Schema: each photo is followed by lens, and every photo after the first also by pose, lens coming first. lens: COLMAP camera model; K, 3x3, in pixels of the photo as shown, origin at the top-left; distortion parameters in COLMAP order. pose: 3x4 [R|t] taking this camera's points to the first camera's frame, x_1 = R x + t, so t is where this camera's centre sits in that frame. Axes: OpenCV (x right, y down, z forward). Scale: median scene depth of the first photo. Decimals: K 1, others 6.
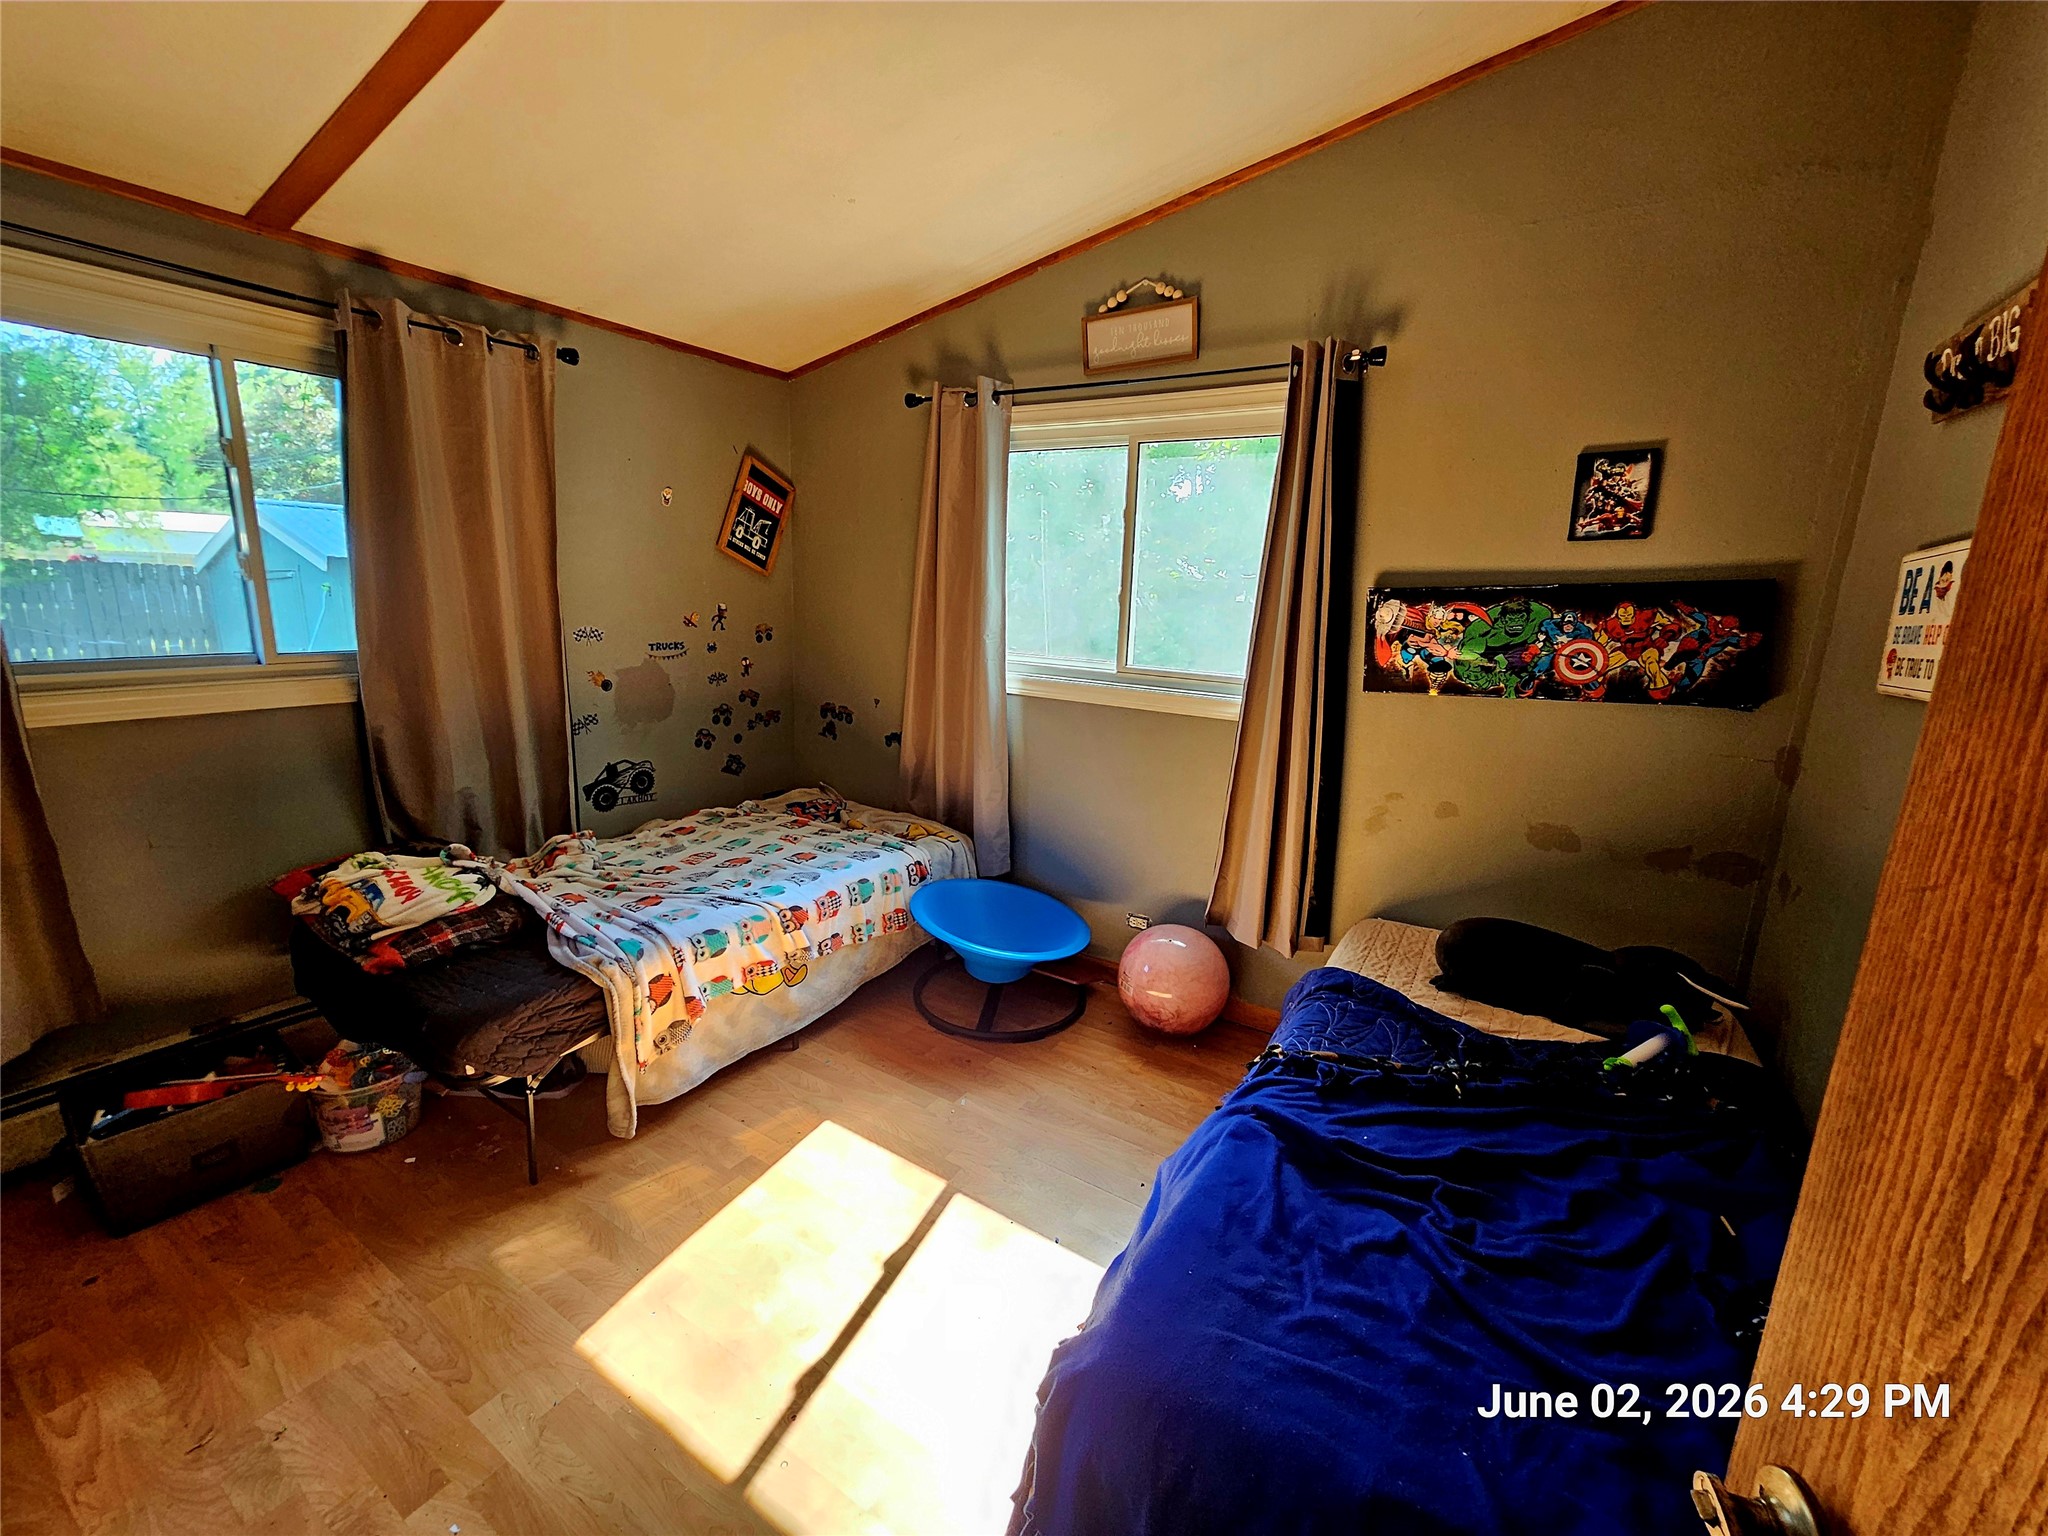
lens RADIAL K [[845.9, 0, 1026.4], [0, 845.9, 755.1], [0, 0, 1]] dist [0.001345, 0.000869]
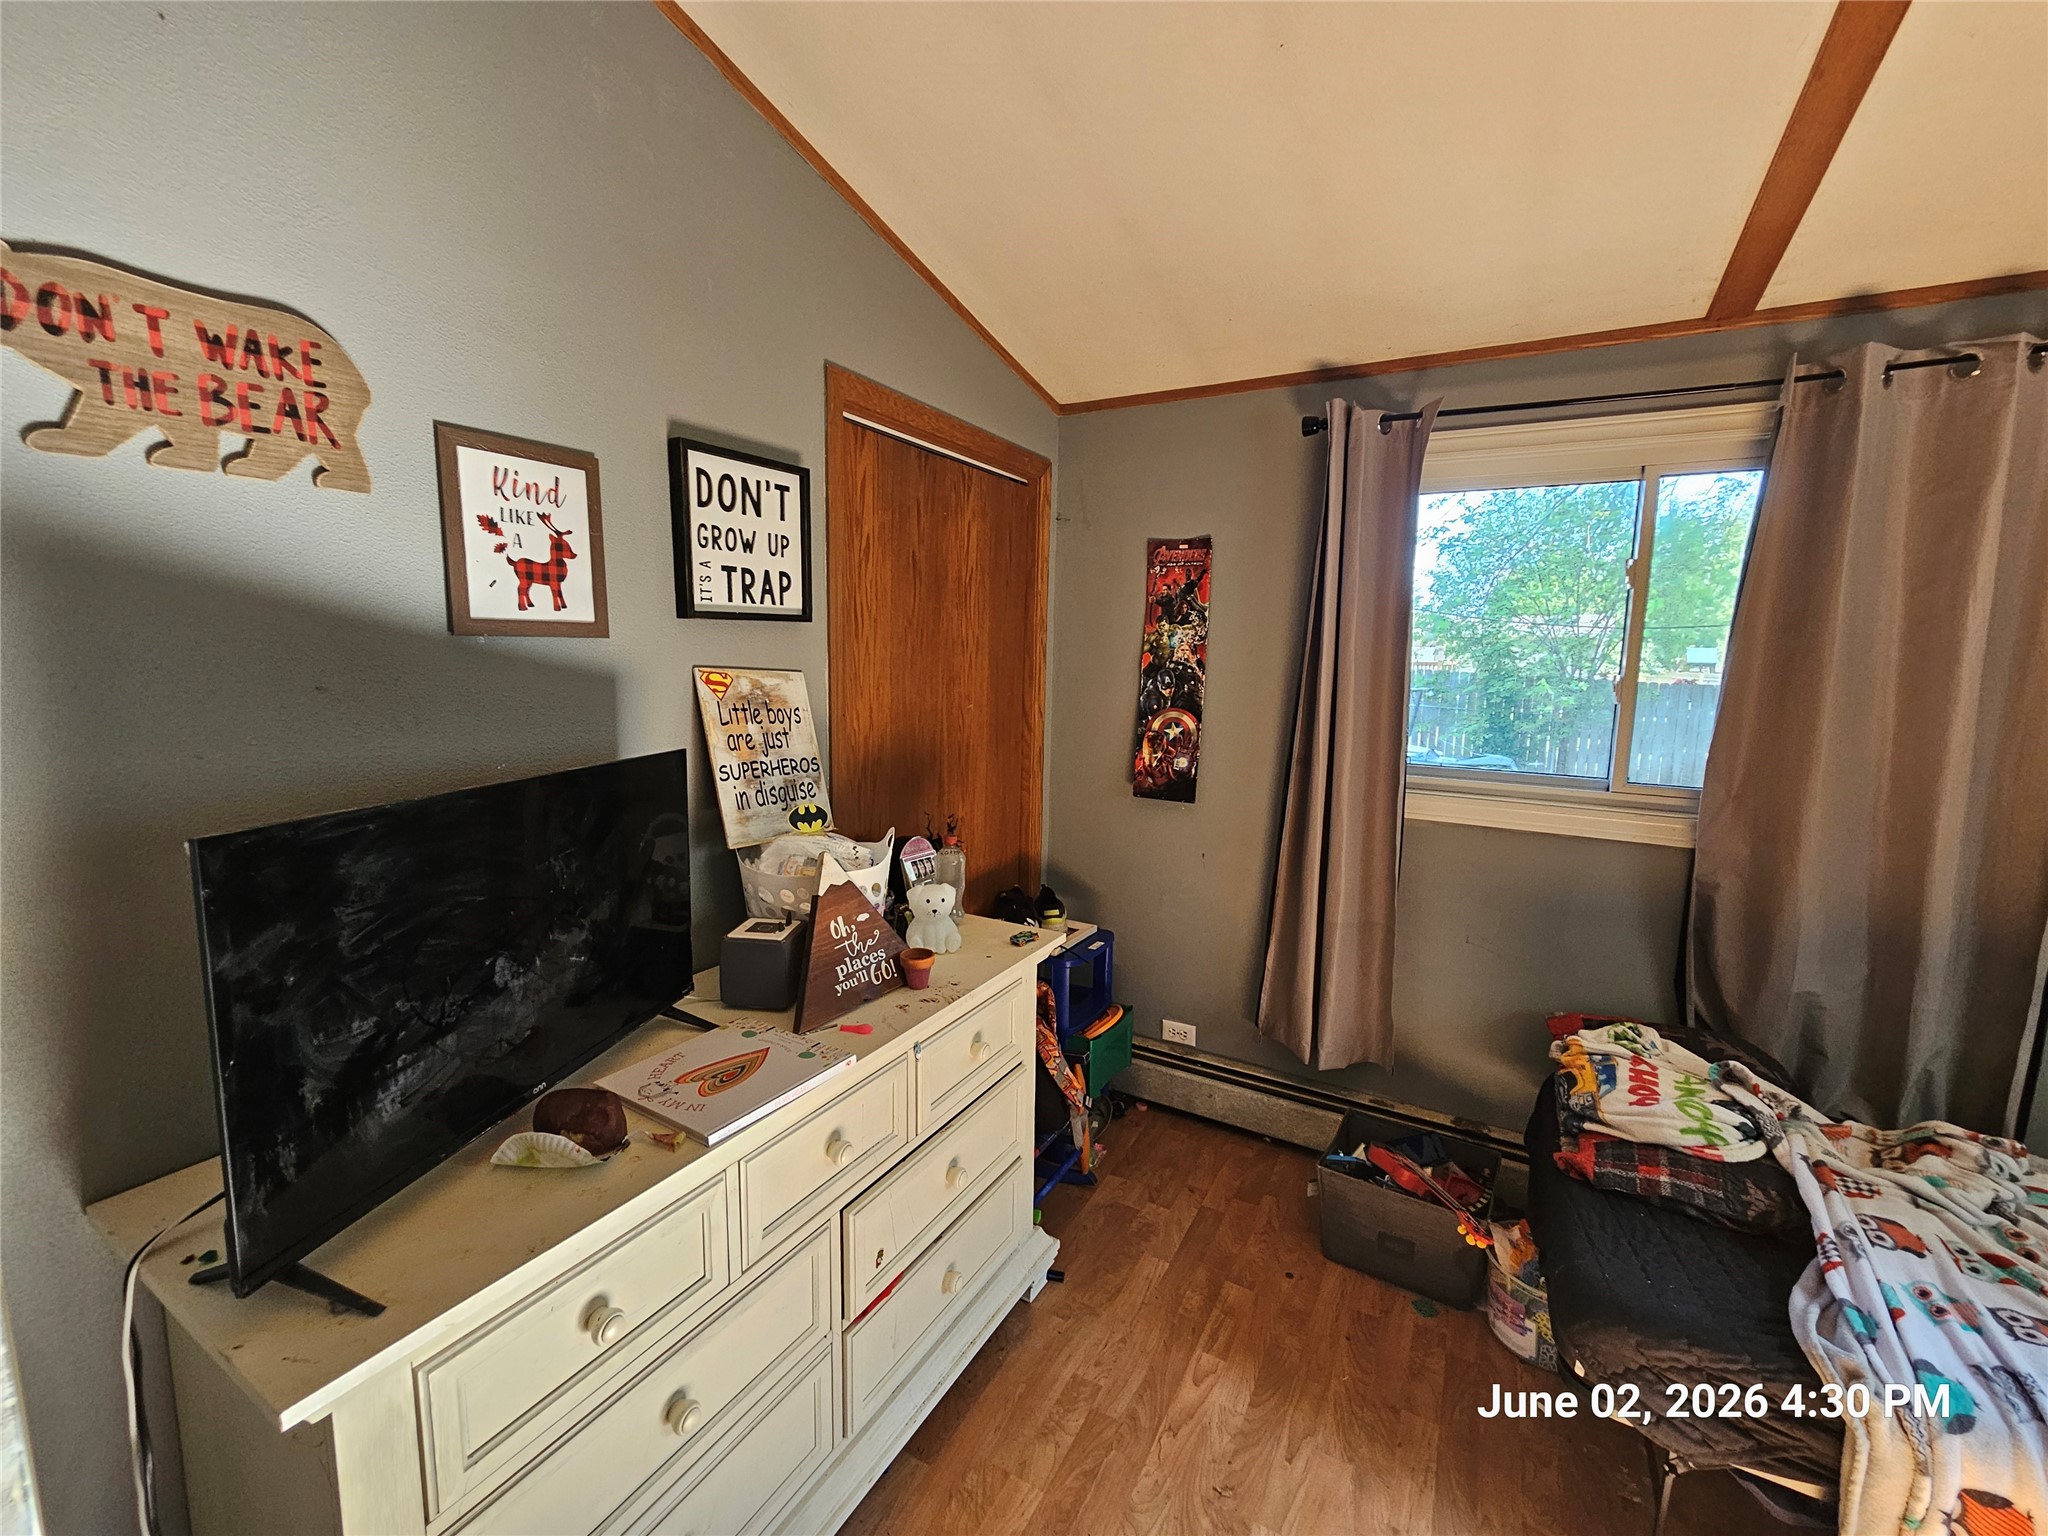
lens RADIAL K [[845.9, 0, 1030.3], [0, 845.9, 759.4], [0, 0, 1]] dist [0.001345, 0.000869]
pose [[0.062151, 0.090555, -0.993950, -0.009621], [-0.225272, 0.971450, 0.074419, -0.069496], [0.972312, 0.219284, 0.080776, 0.304485]]
